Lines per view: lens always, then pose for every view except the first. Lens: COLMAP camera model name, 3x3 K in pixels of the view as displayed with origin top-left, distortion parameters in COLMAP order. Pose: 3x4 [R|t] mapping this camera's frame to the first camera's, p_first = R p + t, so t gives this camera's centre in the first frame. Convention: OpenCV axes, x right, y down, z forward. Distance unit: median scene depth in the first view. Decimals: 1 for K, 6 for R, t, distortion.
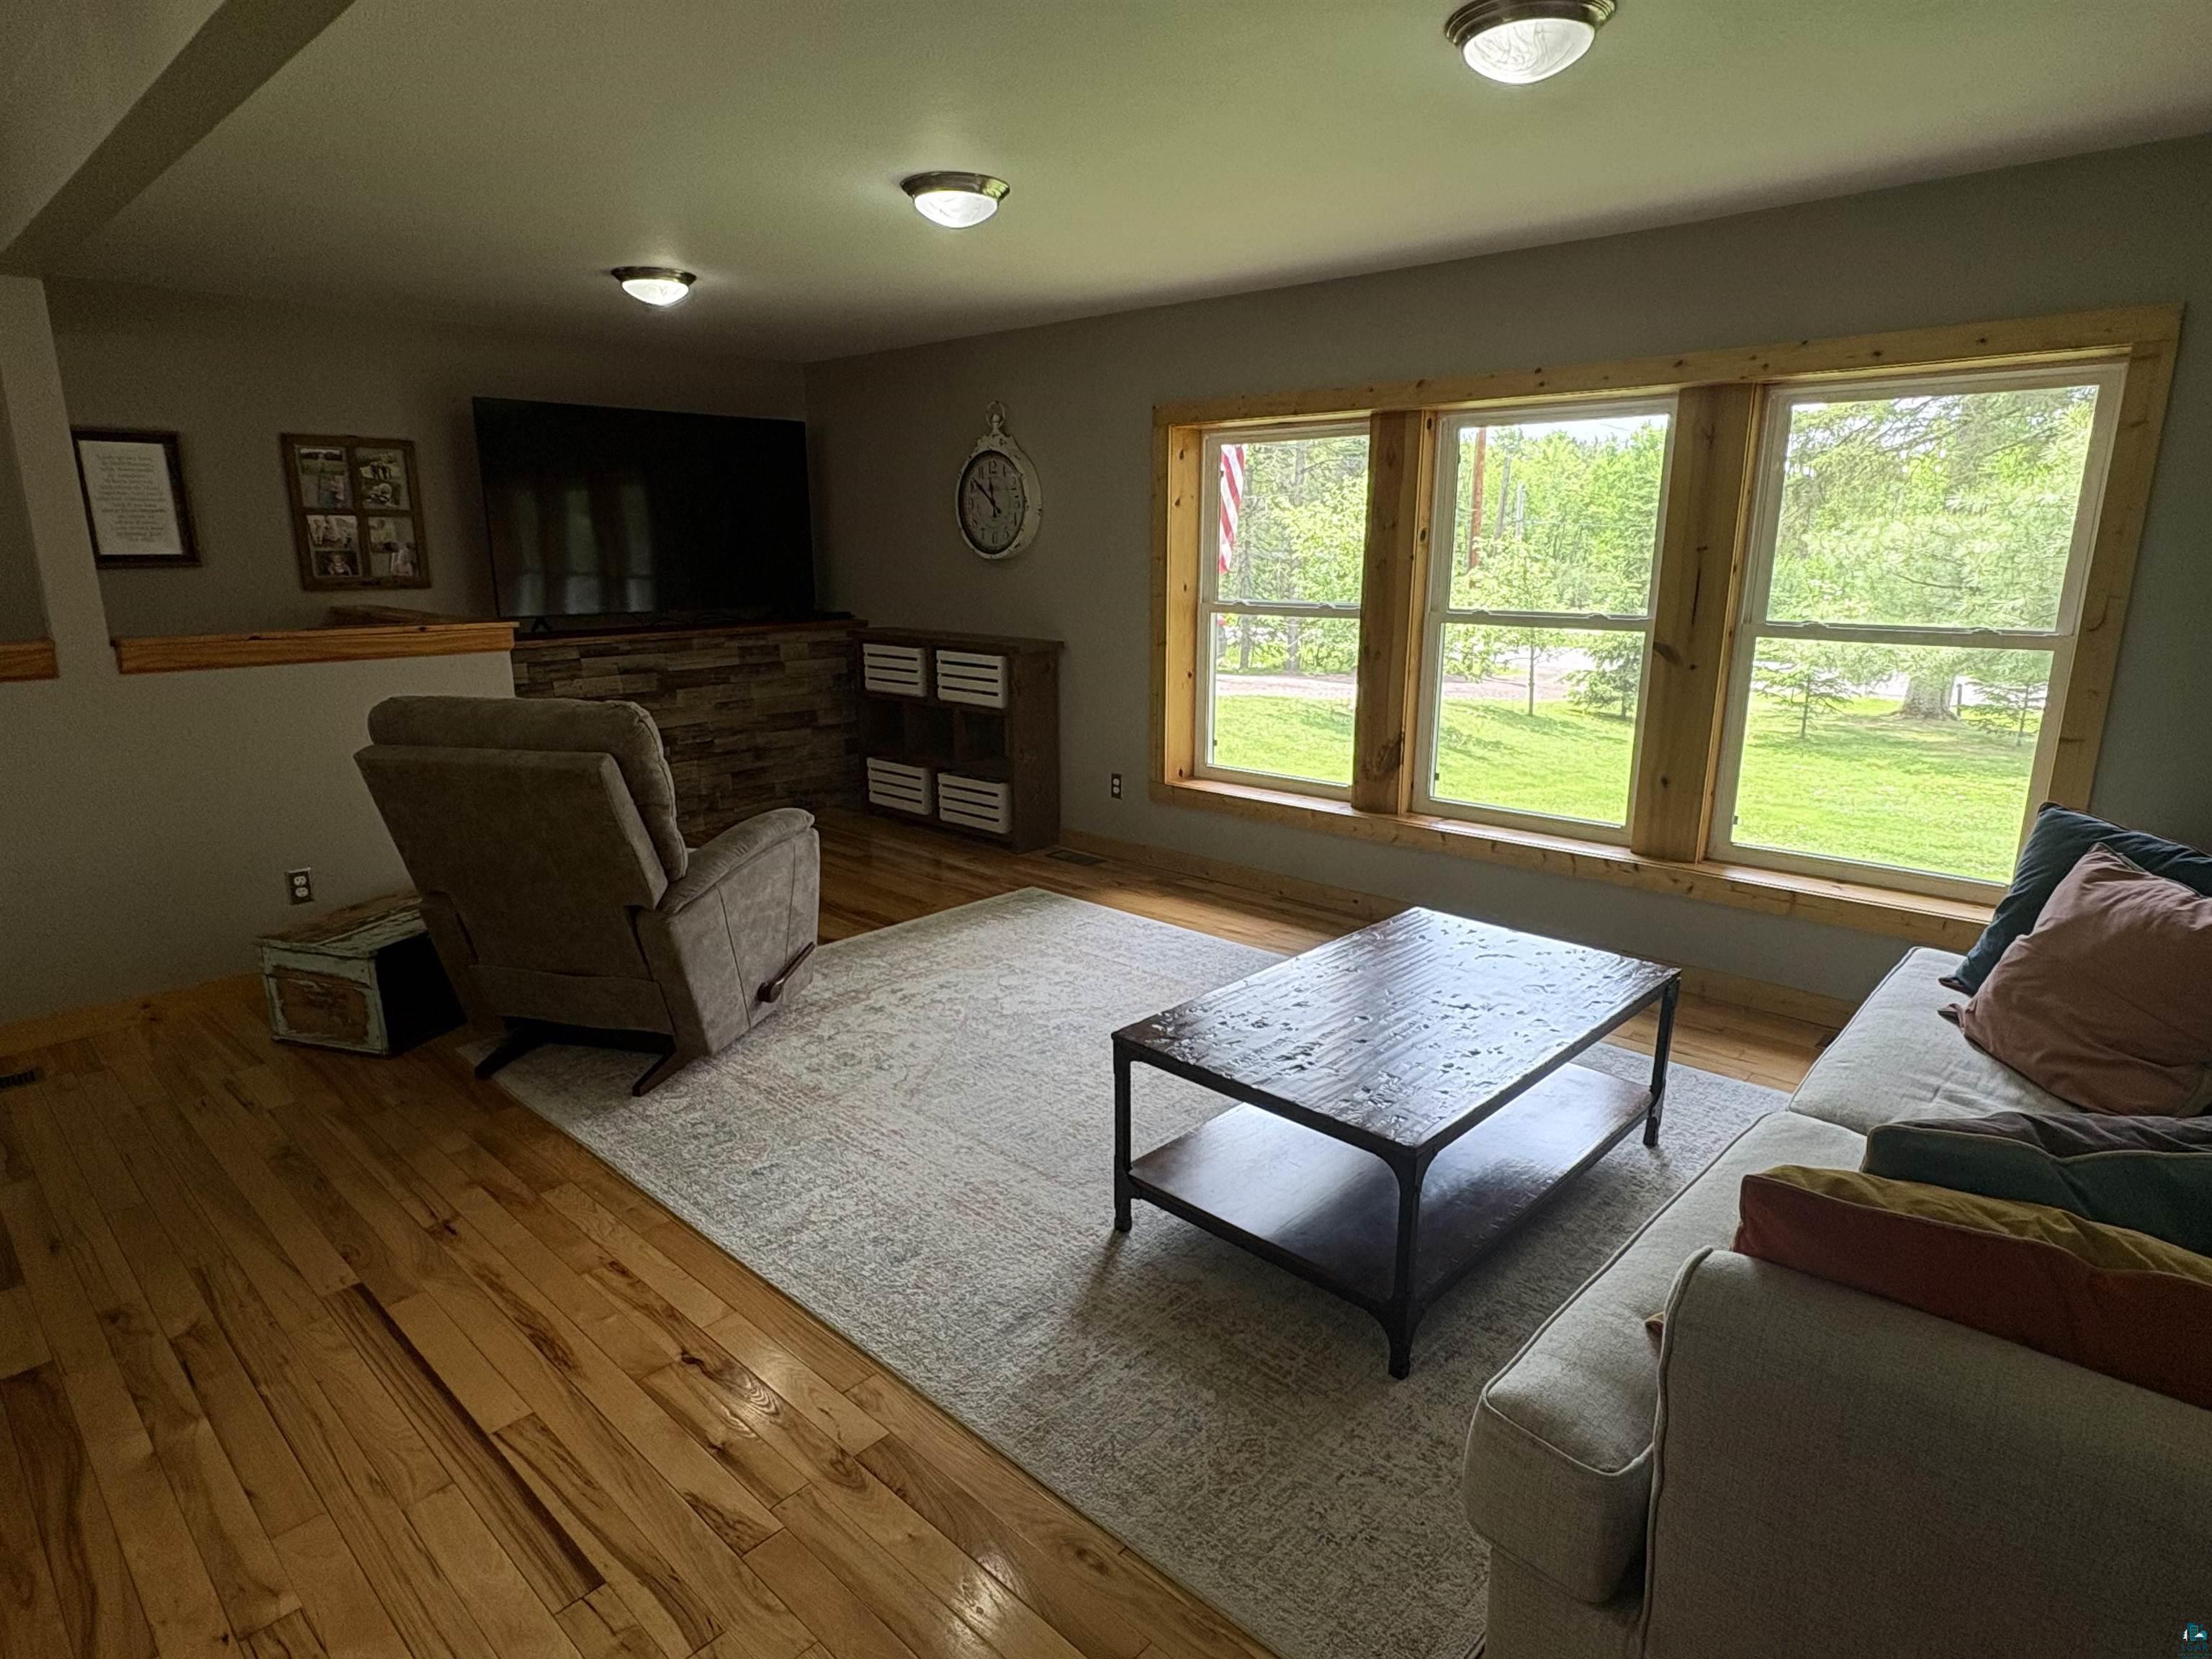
lens RADIAL K [[1209.0, 0, 1101.1], [0, 1209.0, 837.2], [0, 0, 1]] dist [0.002551, 0.000385]
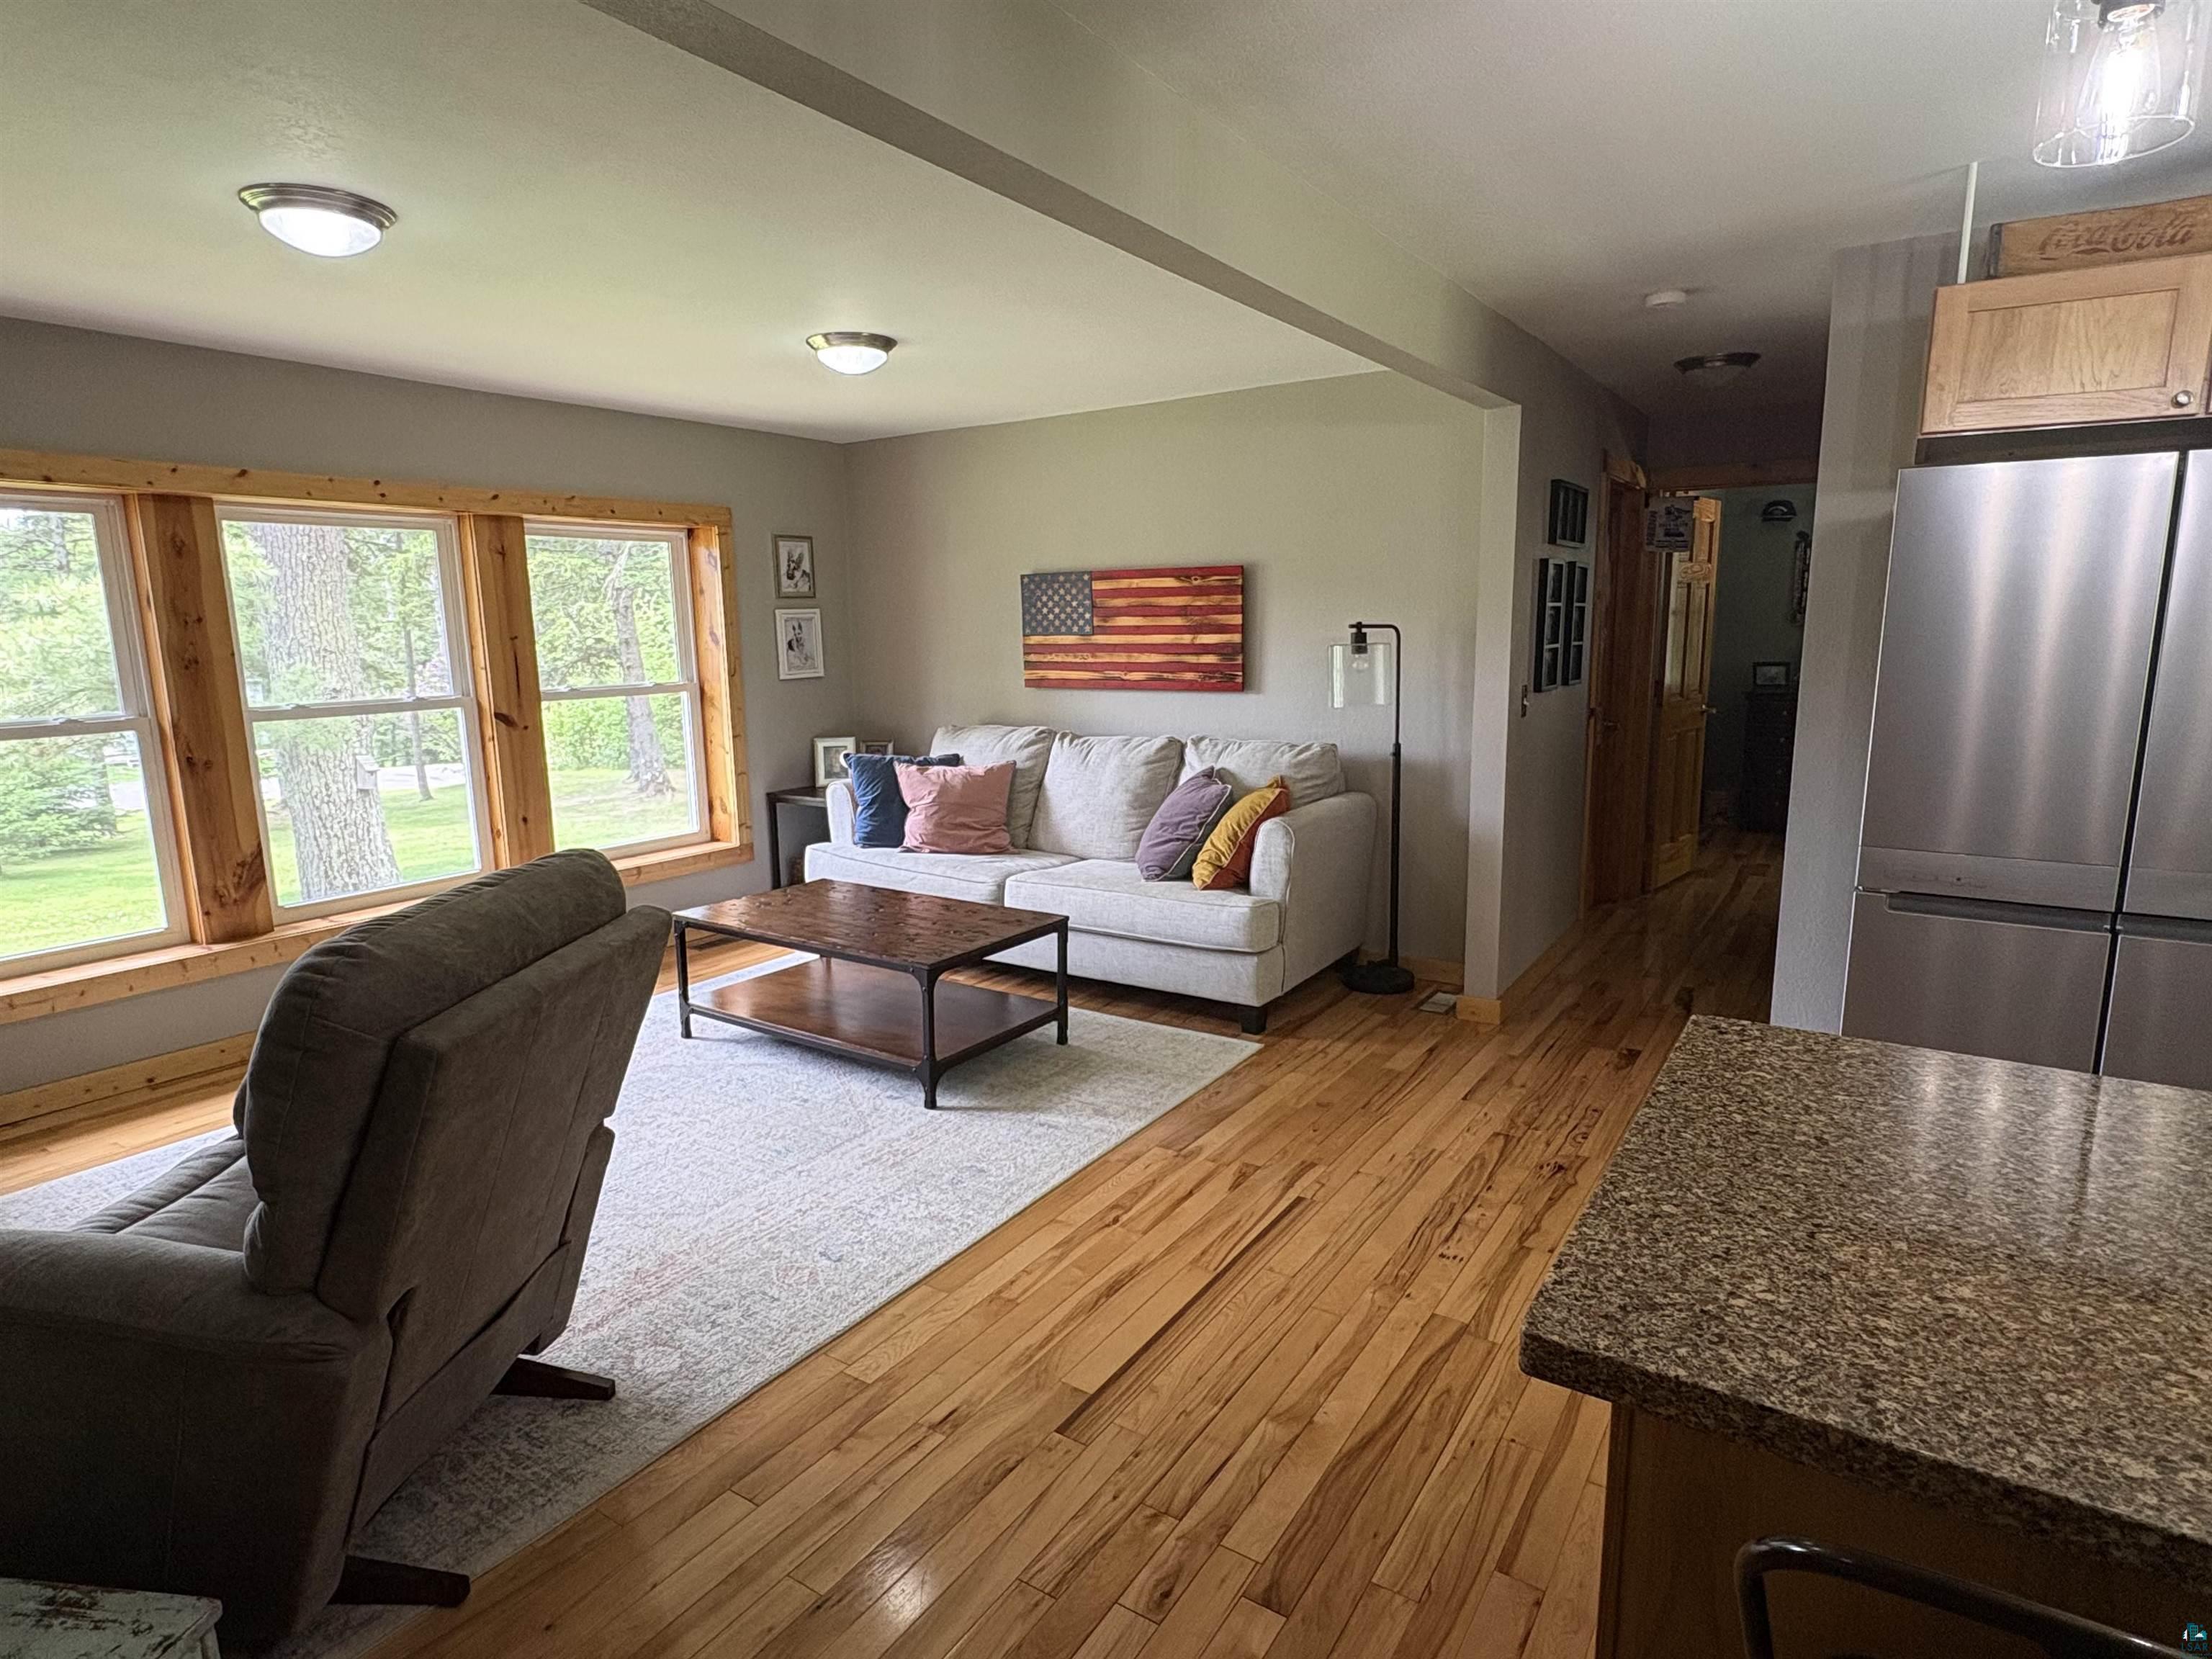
lens RADIAL K [[1209.0, 0, 1095.7], [0, 1209.0, 839.2], [0, 0, 1]] dist [0.002551, 0.000385]
pose [[-0.162172, -0.172420, 0.971582, -0.789769], [0.250154, 0.945268, 0.209505, -0.130510], [-0.954528, 0.277021, -0.110165, 0.526667]]
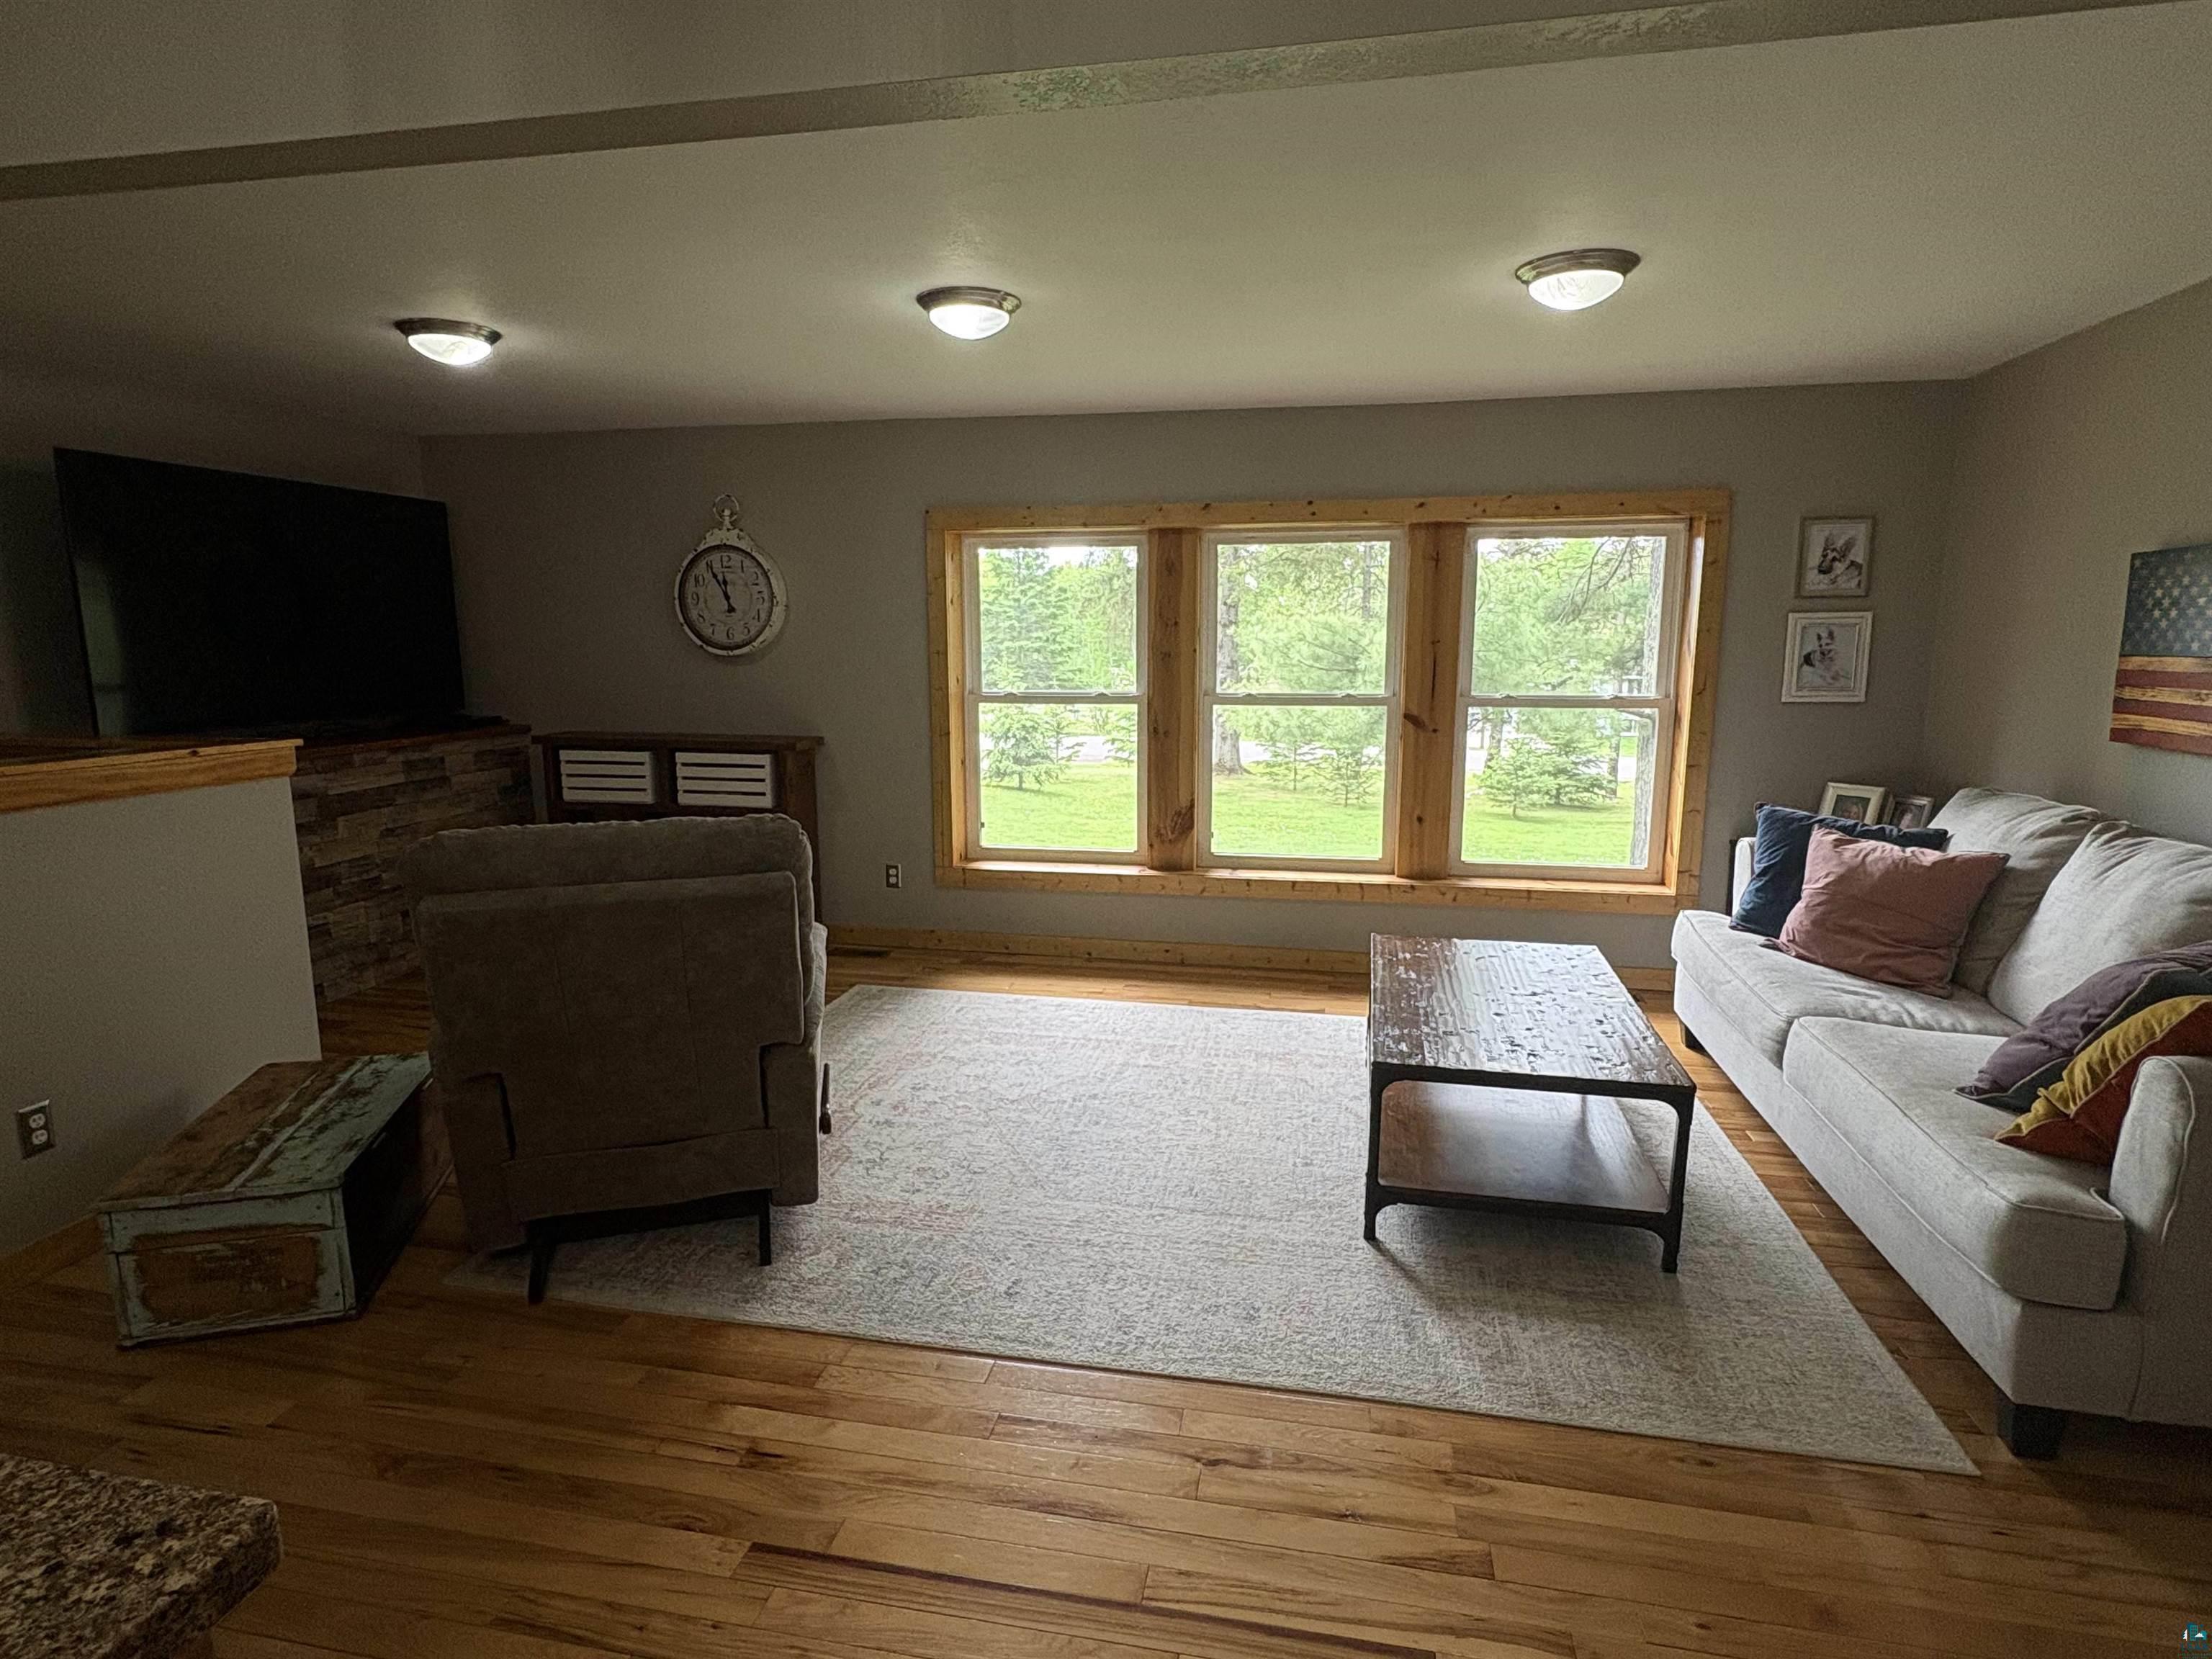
lens RADIAL K [[1162.3, 0, 1104.4], [0, 1162.3, 838.9], [0, 0, 1]] dist [-0.000946, 0.001636]
pose [[0.852375, -0.089499, 0.515215, -0.427036], [0.124578, 0.991632, -0.033845, -0.023123], [-0.507875, 0.093033, 0.856392, 0.096966]]
